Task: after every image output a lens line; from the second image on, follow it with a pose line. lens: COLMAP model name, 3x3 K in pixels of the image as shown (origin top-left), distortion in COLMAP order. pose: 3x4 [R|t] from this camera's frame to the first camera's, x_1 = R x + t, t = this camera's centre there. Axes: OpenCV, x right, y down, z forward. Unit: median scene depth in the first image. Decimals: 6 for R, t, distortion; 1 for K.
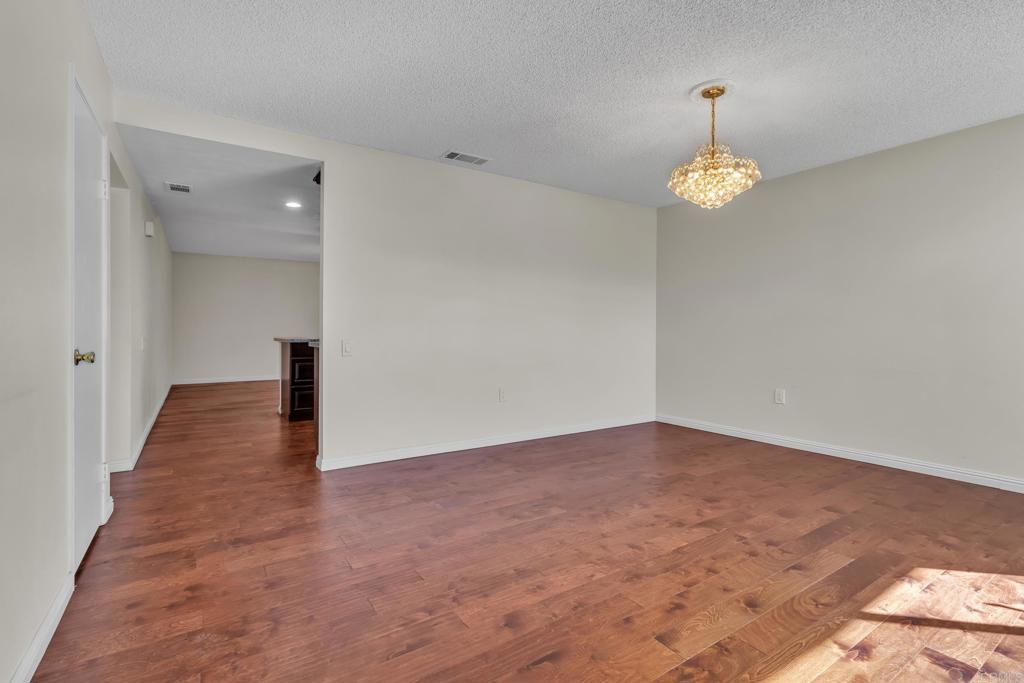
lens RADIAL K [[476.3, 0, 511.8], [0, 476.3, 333.6], [0, 0, 1]] dist [0.001218, 0.000376]
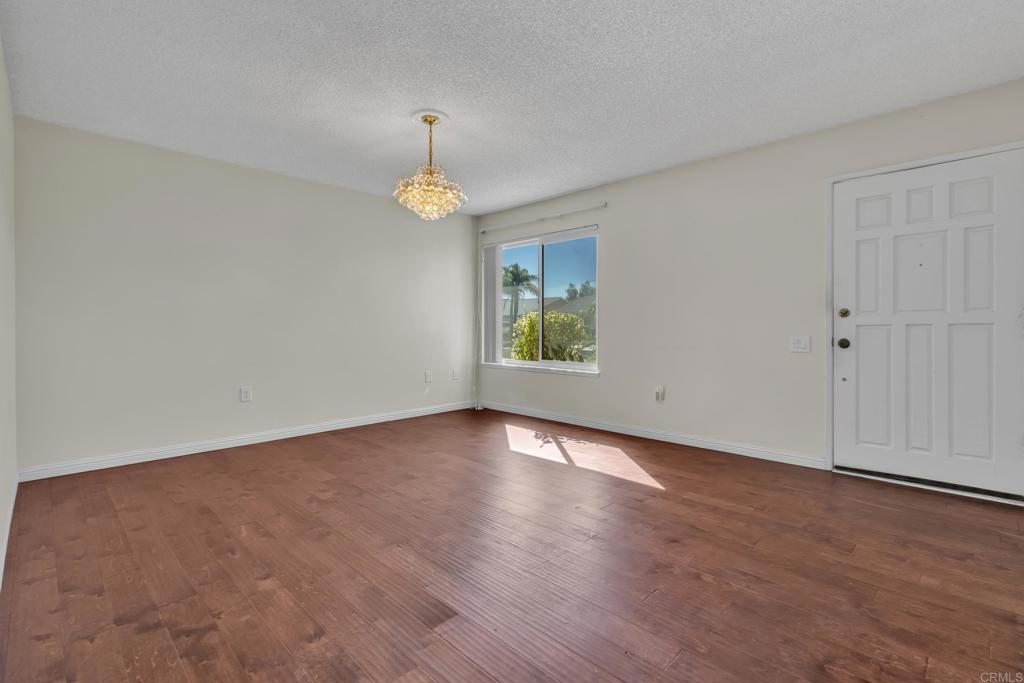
lens RADIAL K [[476.3, 0, 511.5], [0, 476.3, 338.2], [0, 0, 1]] dist [0.001218, 0.000376]
pose [[-0.201511, -0.030957, 0.978997, -1.181954], [0.011246, 0.999361, 0.033916, -0.010358], [-0.979422, 0.017844, -0.201034, 1.680249]]
